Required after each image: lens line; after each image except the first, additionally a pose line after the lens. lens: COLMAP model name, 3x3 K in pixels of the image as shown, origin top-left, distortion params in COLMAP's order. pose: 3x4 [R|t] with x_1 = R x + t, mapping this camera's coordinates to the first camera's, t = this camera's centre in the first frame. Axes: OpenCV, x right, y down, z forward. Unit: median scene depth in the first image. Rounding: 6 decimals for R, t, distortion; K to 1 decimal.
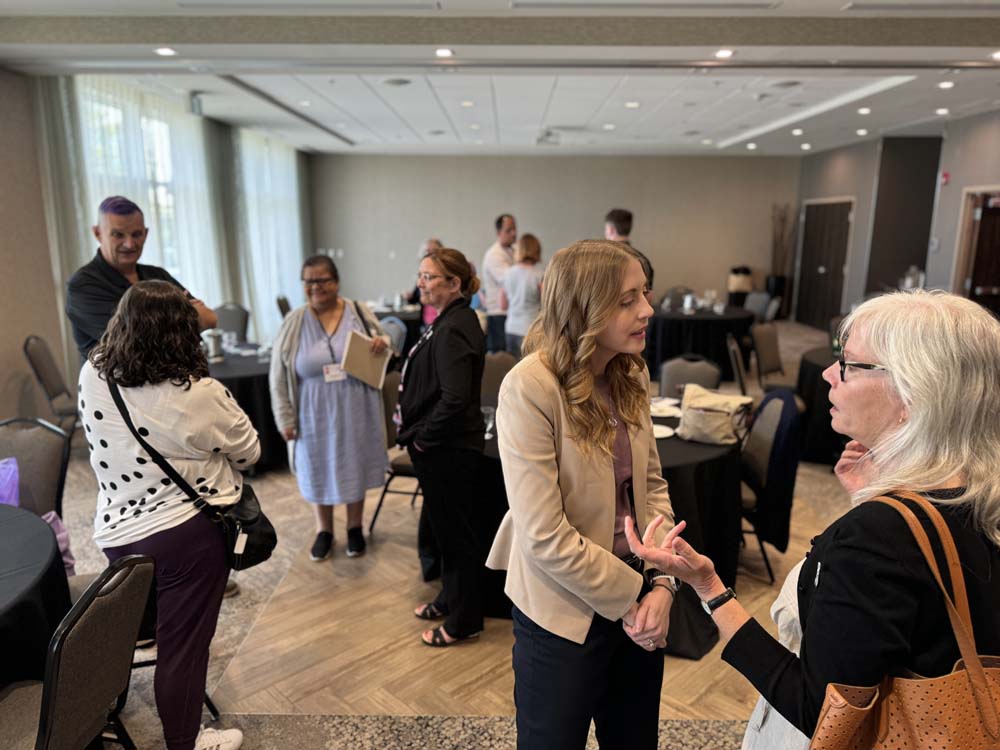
lens RADIAL K [[713.0, 0, 500.0], [0, 713.0, 375.0], [0, 0, 1]] dist [0.057986, -0.111832]
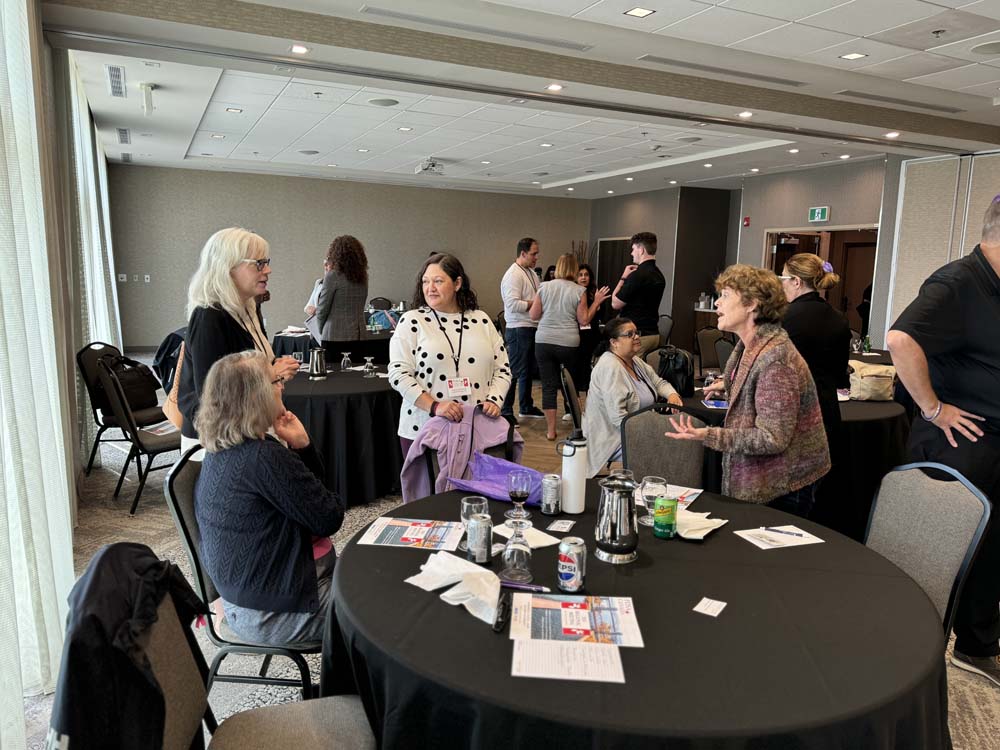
lens RADIAL K [[719.7, 0, 500.0], [0, 719.7, 375.0], [0, 0, 1]] dist [0.003375, 0.000042]
pose [[0.899300, -0.048736, 0.434608, -0.369834], [0.070833, 0.996882, -0.034780, 0.016879], [-0.431558, 0.062062, 0.899948, 0.032038]]
